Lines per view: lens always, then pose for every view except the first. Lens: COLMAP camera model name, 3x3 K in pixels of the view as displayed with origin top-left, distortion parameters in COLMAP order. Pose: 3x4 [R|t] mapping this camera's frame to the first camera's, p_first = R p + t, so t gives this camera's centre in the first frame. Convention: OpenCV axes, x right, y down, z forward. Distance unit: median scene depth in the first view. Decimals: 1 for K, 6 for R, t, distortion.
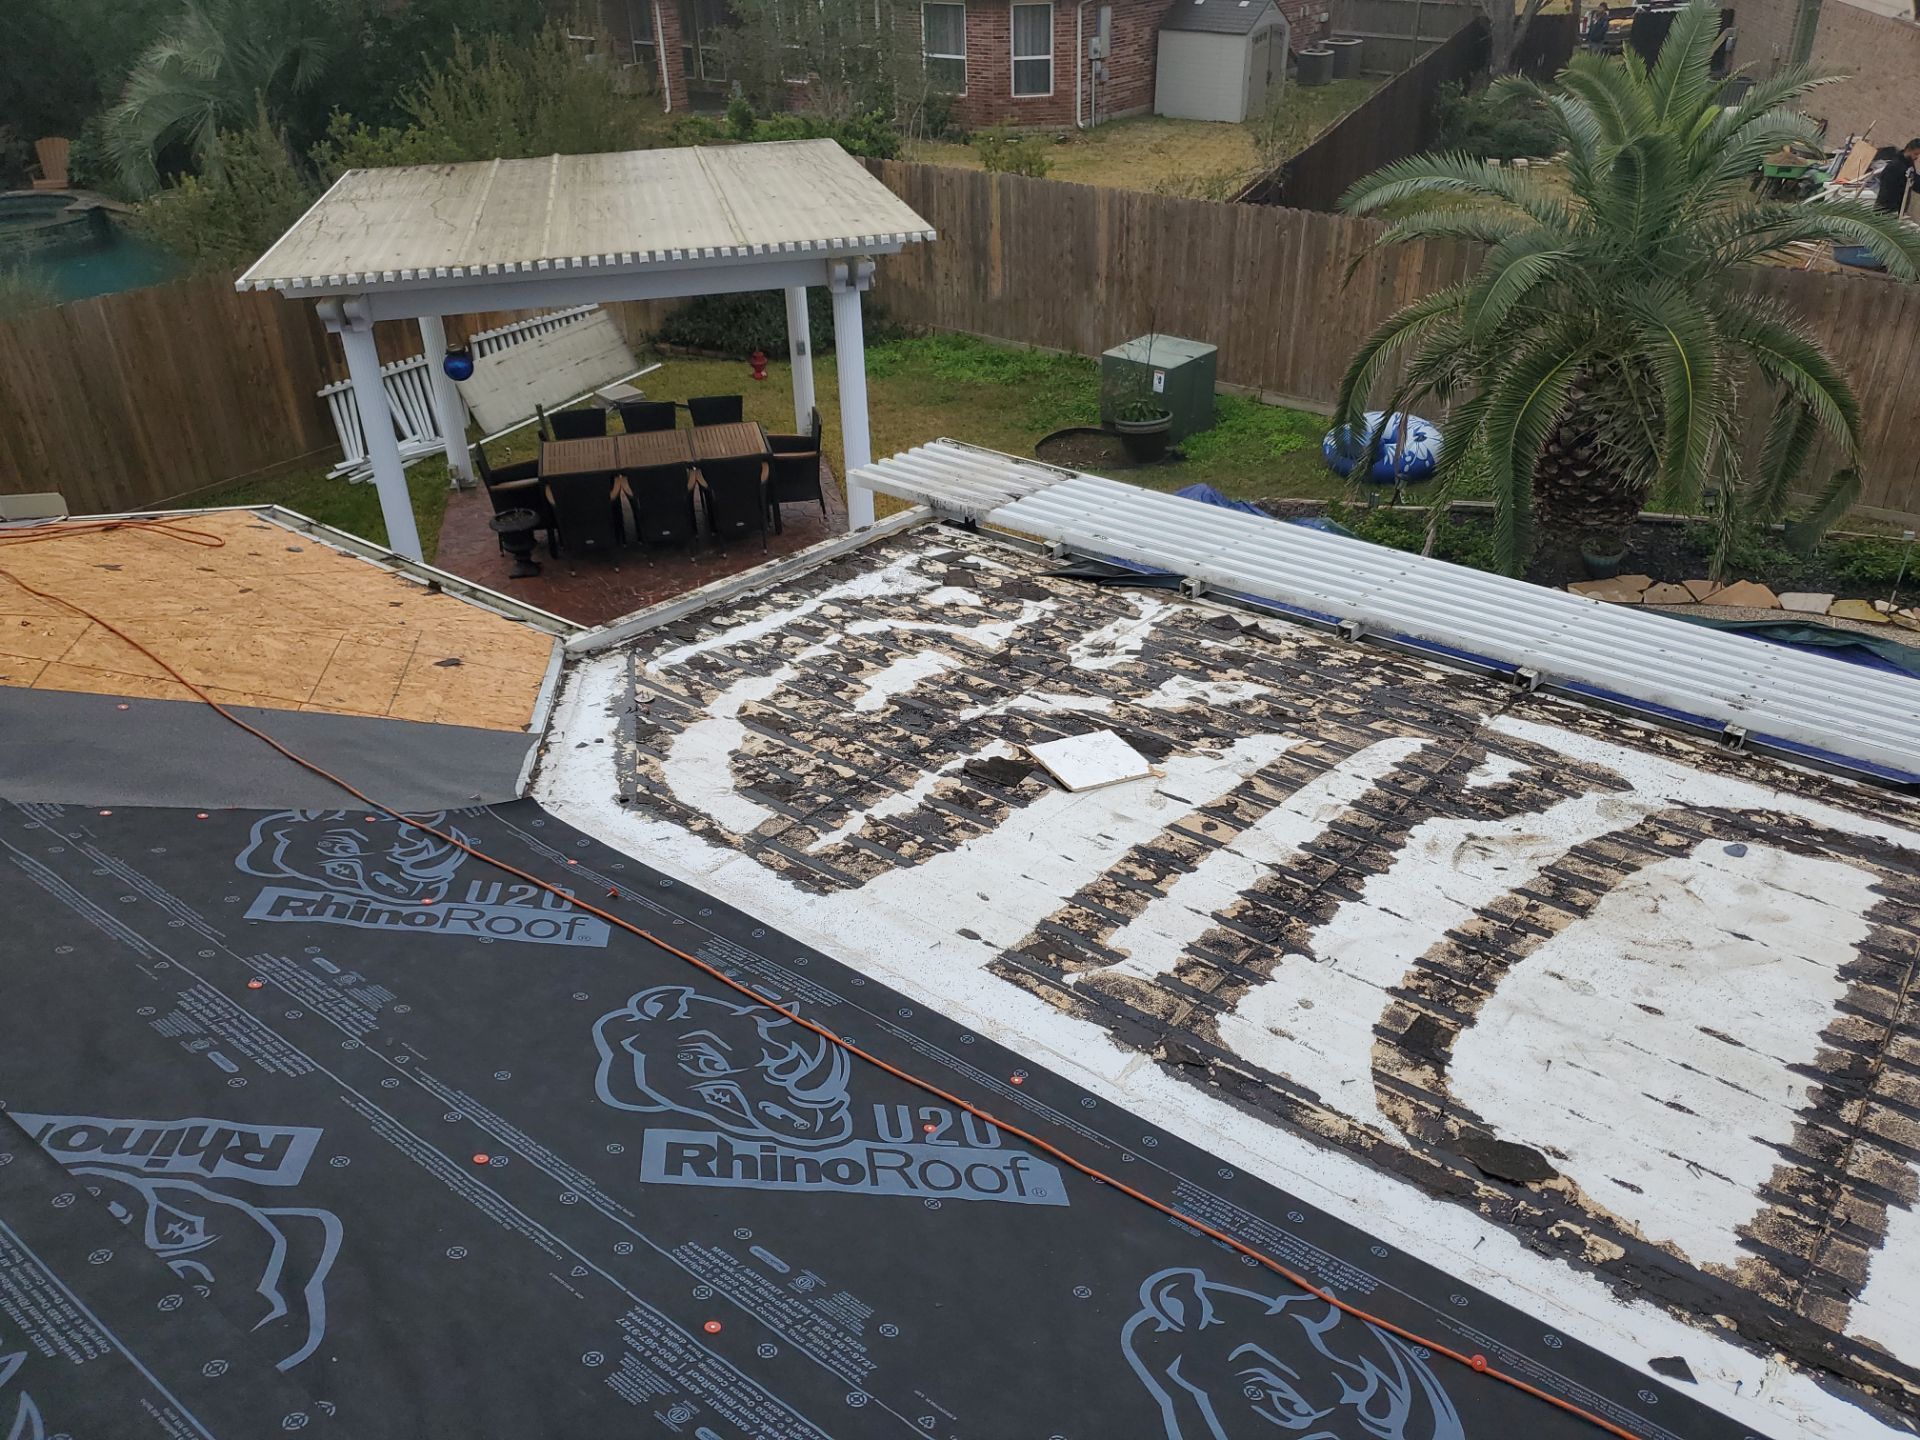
lens RADIAL K [[1477.9, 0, 970.1], [0, 1477.9, 725.5], [0, 0, 1]] dist [0.026032, -0.016680]
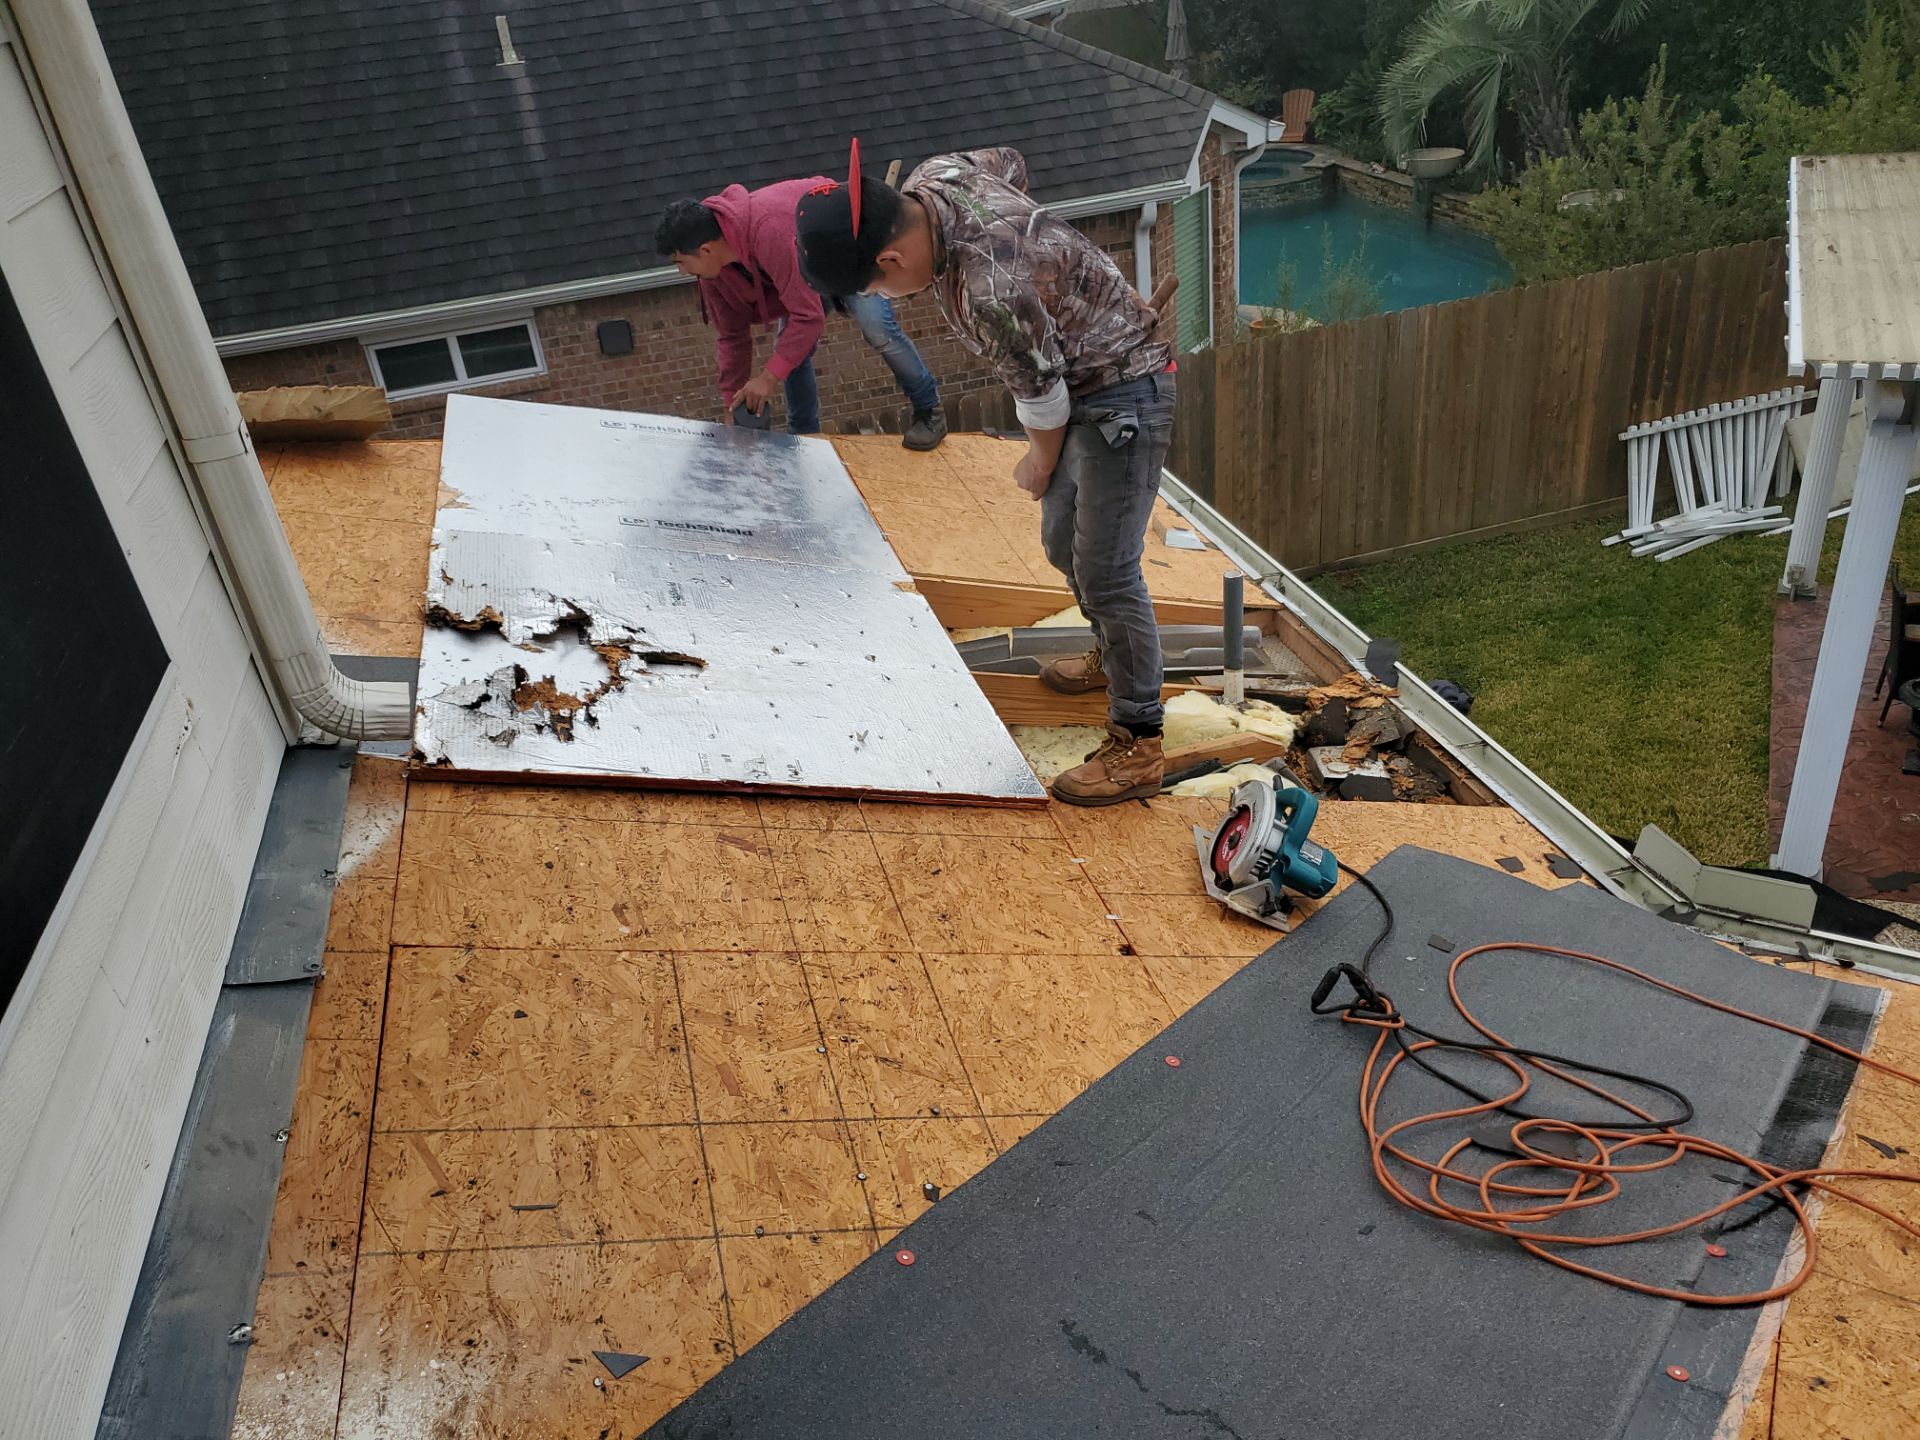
lens RADIAL K [[1477.9, 0, 961.7], [0, 1477.9, 711.2], [0, 0, 1]] dist [0.026032, -0.016680]
pose [[0.784505, 0.256427, -0.564621, -0.227216], [-0.241082, 0.964992, 0.103292, -0.078317], [0.571341, 0.055087, 0.818862, 0.157550]]
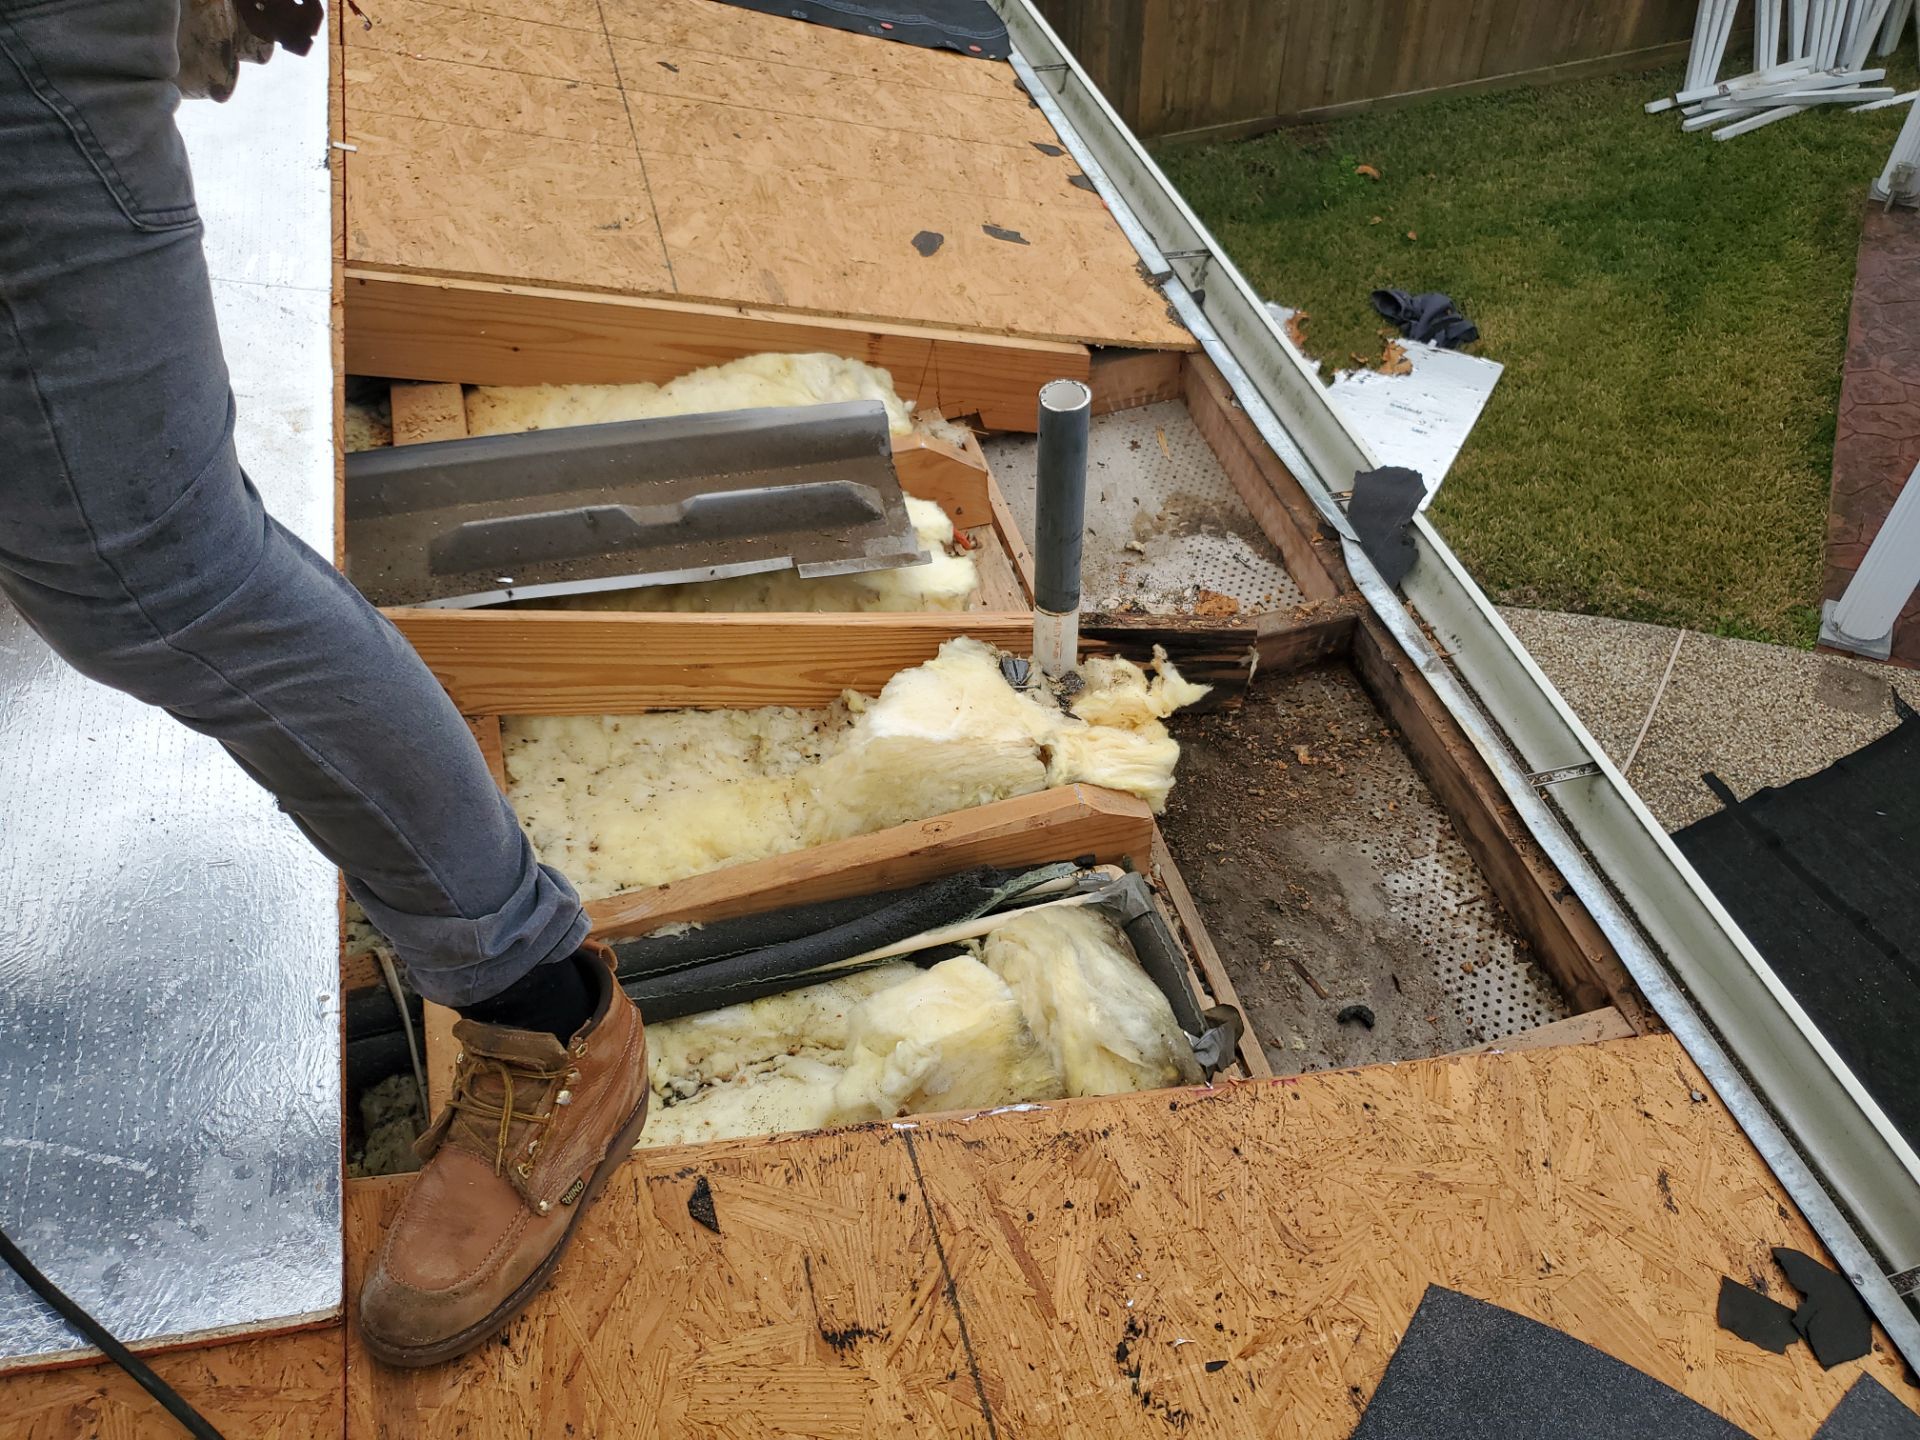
lens RADIAL K [[1477.9, 0, 952.8], [0, 1477.9, 732.9], [0, 0, 1]] dist [0.026032, -0.016680]
pose [[0.797194, 0.447875, -0.404832, -0.296566], [-0.289347, 0.871970, 0.394900, -0.102206], [0.529868, -0.197675, 0.824721, 0.302760]]
